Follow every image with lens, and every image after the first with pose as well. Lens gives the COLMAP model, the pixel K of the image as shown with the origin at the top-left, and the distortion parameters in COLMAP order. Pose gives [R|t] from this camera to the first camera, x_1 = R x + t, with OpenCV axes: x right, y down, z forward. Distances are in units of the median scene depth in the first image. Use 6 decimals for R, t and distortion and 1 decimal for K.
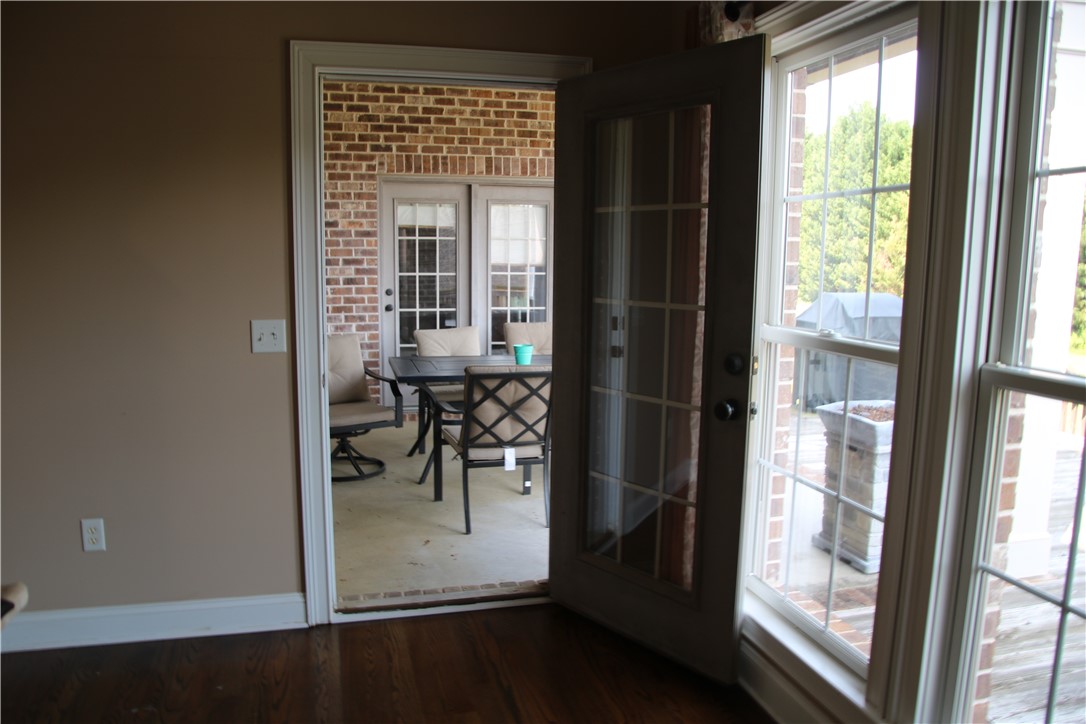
lens RADIAL K [[797.4, 0, 538.4], [0, 797.4, 368.7], [0, 0, 1]] dist [-0.109851, 0.043741]
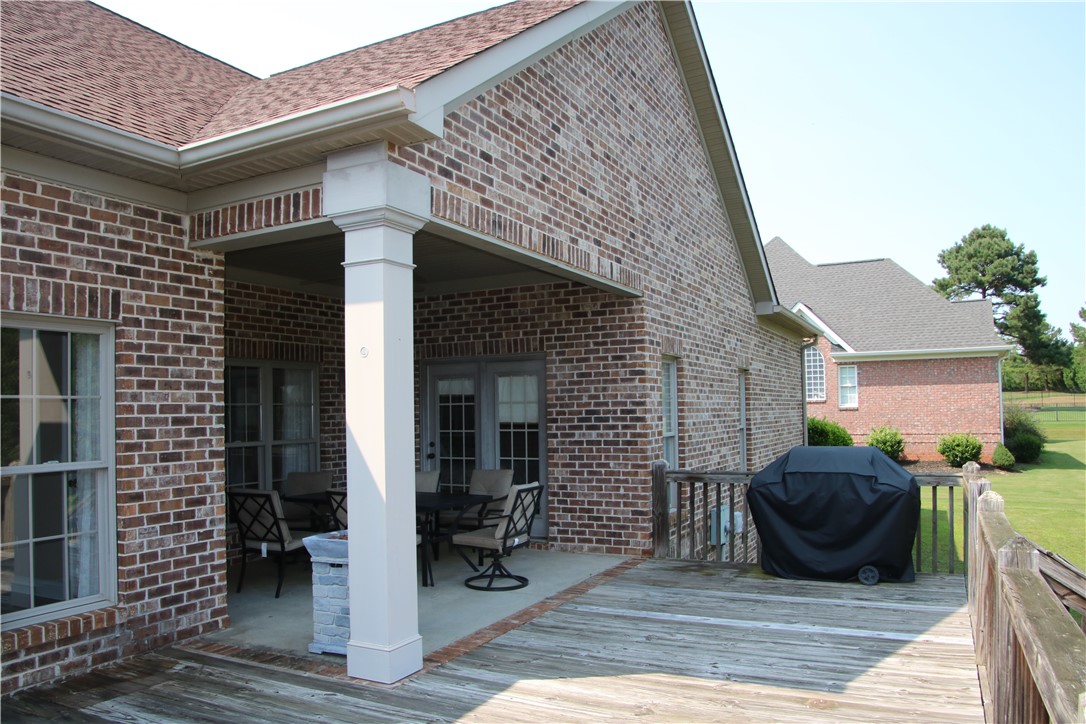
lens RADIAL K [[797.4, 0, 508.2], [0, 797.4, 393.1], [0, 0, 1]] dist [-0.109851, 0.043741]
pose [[0.719782, -0.032146, -0.693455, 0.886897], [-0.077968, 0.988863, -0.126768, -0.021256], [0.689807, 0.145313, 0.709260, 0.115879]]
